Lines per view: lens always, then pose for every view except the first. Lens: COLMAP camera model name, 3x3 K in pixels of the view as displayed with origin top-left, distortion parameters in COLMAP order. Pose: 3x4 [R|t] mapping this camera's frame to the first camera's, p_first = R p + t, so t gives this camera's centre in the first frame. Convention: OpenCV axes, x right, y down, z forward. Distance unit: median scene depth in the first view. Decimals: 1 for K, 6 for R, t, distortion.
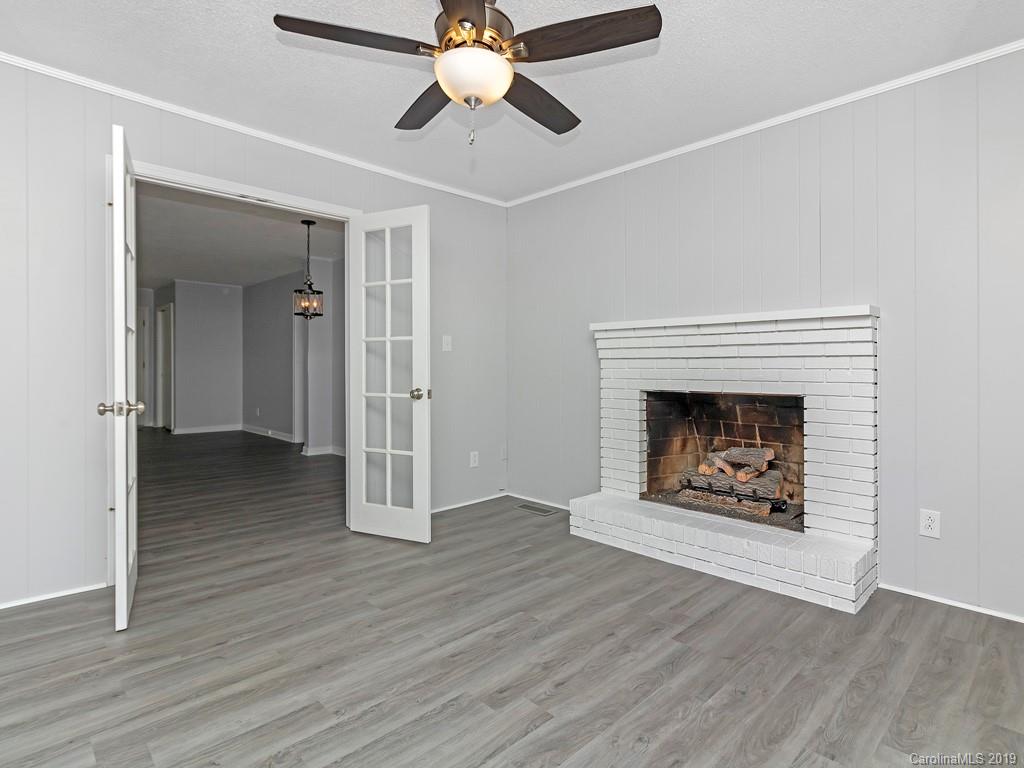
lens RADIAL K [[556.3, 0, 538.4], [0, 556.3, 359.7], [0, 0, 1]] dist [0.001415, 0.000632]
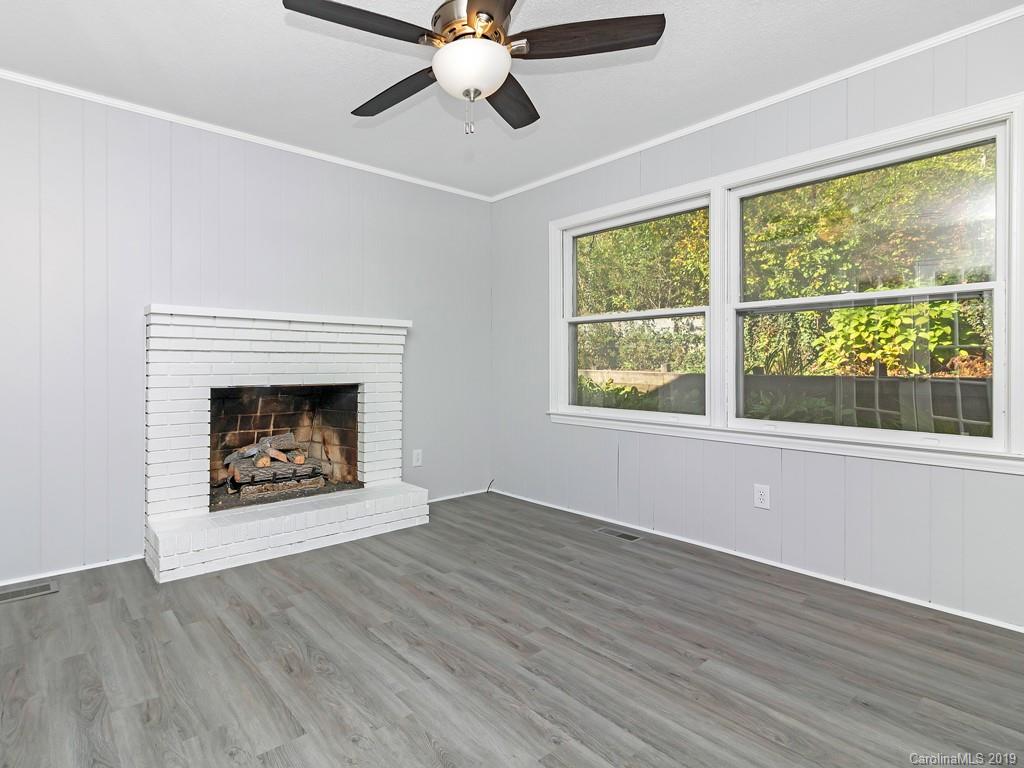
lens RADIAL K [[526.7, 0, 462.4], [0, 526.7, 362.8], [0, 0, 1]] dist [0.002466, 0.000695]
pose [[0.113996, 0.001030, 0.993481, -0.873271], [-0.014854, 0.999889, 0.000667, 0.014335], [-0.993370, -0.014833, 0.113998, 0.755462]]
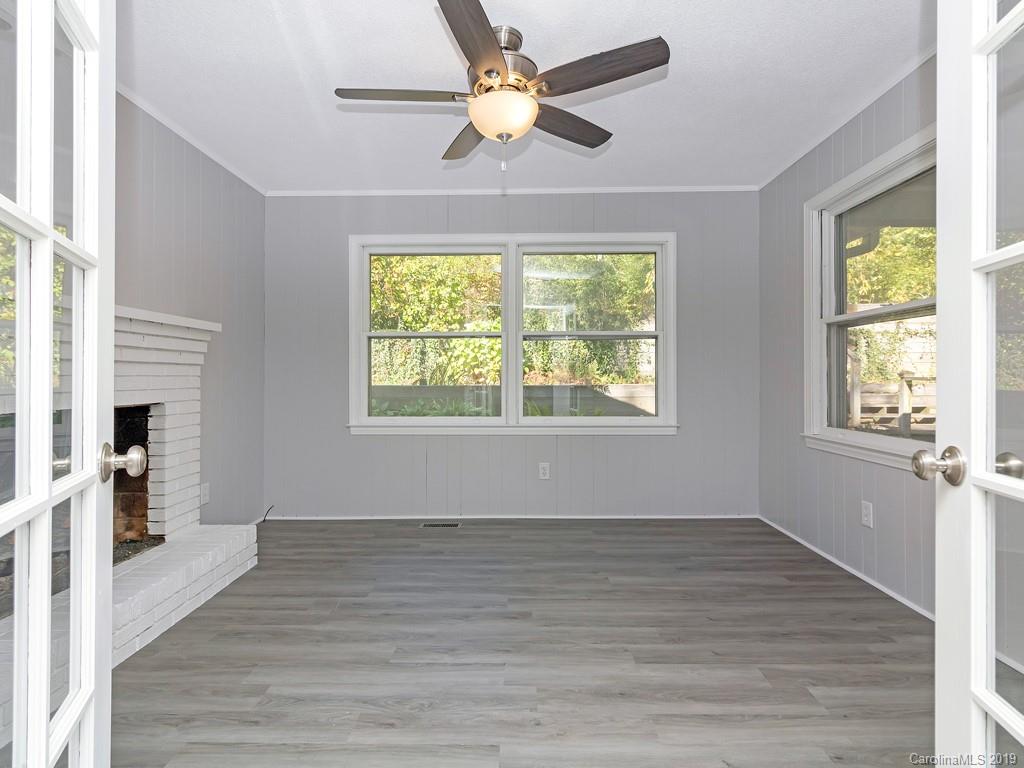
lens RADIAL K [[515.8, 0, 512.7], [0, 515.8, 374.5], [0, 0, 1]] dist [-0.000778, -0.000185]
pose [[-0.681855, 0.003304, 0.731479, -0.734816], [-0.009062, 0.999875, -0.012964, 0.023803], [-0.731431, -0.015468, -0.681740, 1.407121]]
